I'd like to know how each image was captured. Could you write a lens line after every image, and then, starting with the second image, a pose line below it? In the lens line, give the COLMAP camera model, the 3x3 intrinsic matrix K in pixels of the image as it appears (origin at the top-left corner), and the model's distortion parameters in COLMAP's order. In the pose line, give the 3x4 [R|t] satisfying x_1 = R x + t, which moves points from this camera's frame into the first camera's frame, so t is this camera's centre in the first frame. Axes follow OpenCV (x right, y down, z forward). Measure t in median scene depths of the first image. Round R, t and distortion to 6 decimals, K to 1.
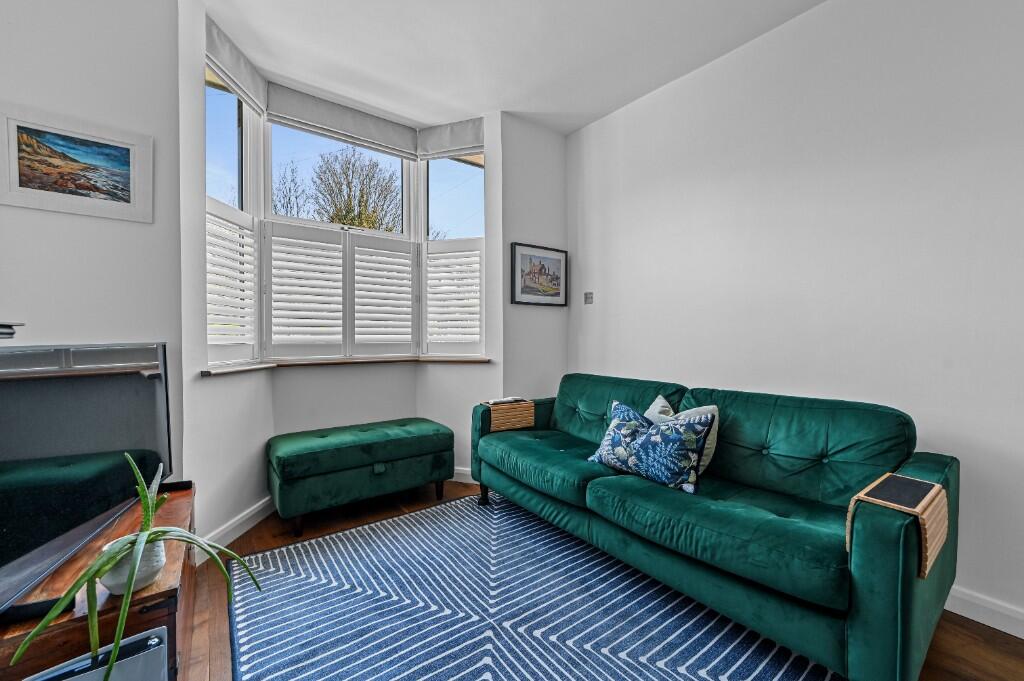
lens RADIAL K [[403.6, 0, 516.5], [0, 403.6, 336.0], [0, 0, 1]] dist [-0.012230, -0.000066]
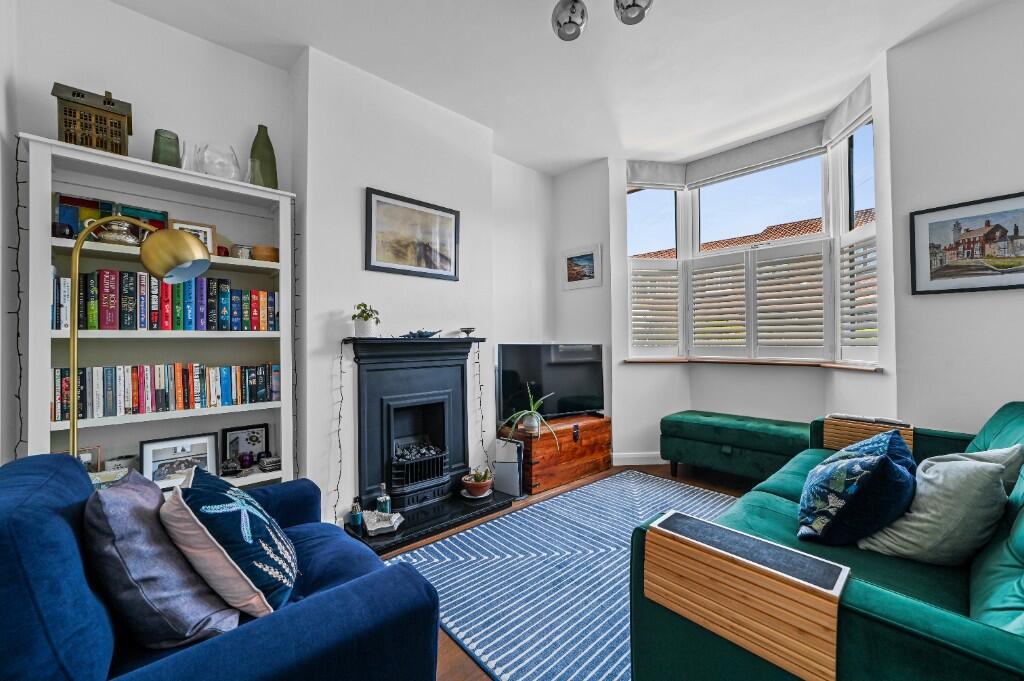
lens RADIAL K [[403.6, 0, 518.1], [0, 403.6, 341.3], [0, 0, 1]] dist [-0.012230, -0.000066]
pose [[0.114840, -0.001846, -0.993382, 0.751470], [0.005503, 0.999984, -0.001222, 0.001752], [0.993369, -0.005326, 0.114848, 0.230196]]
